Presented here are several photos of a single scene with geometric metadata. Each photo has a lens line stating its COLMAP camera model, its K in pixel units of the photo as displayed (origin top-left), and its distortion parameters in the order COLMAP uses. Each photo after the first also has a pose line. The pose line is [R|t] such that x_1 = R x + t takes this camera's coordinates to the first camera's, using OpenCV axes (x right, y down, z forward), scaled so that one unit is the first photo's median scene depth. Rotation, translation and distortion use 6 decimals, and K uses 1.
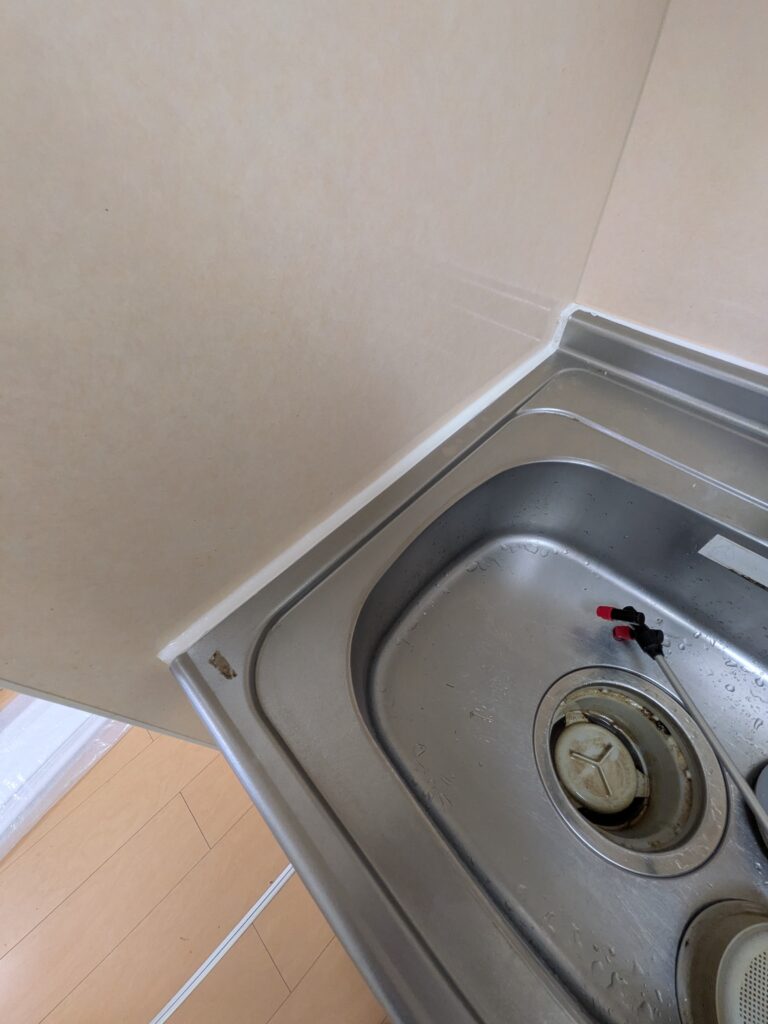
lens RADIAL K [[407.3, 0, 379.7], [0, 407.3, 514.1], [0, 0, 1]] dist [0.022834, -0.010316]
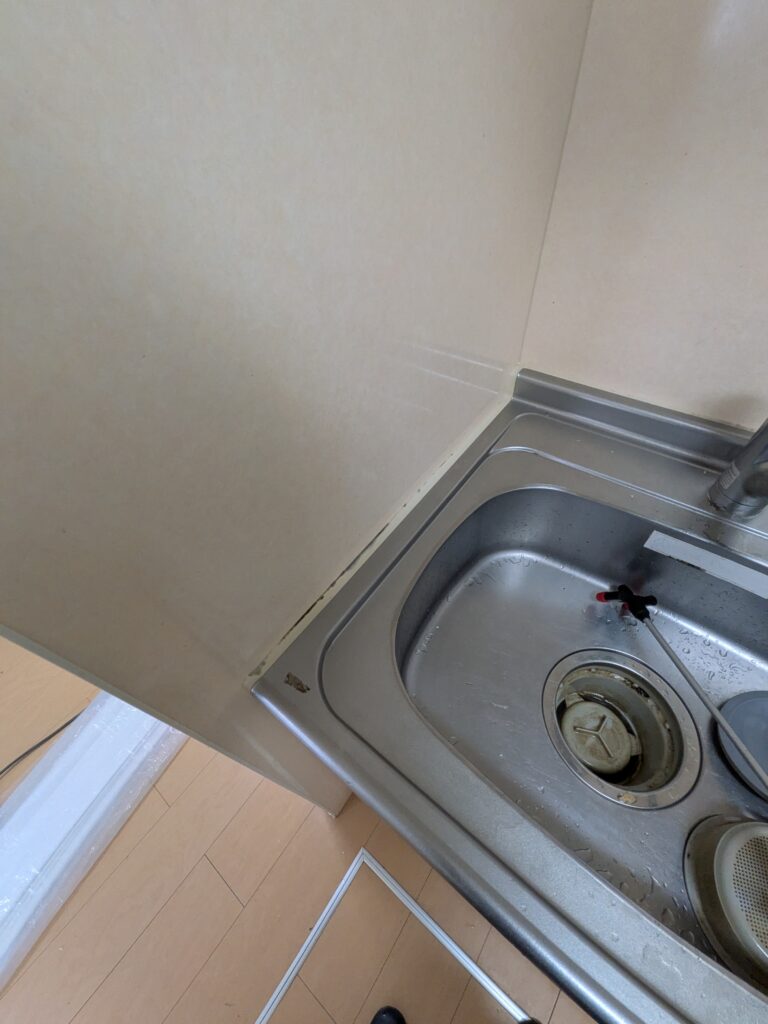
lens RADIAL K [[404.8, 0, 382.5], [0, 404.8, 512.2], [0, 0, 1]] dist [0.002855, -0.000094]
pose [[0.989718, -0.114820, 0.085294, -0.116818], [0.122263, 0.988601, -0.087866, -0.000089], [-0.074233, 0.097391, 0.992474, -0.188548]]
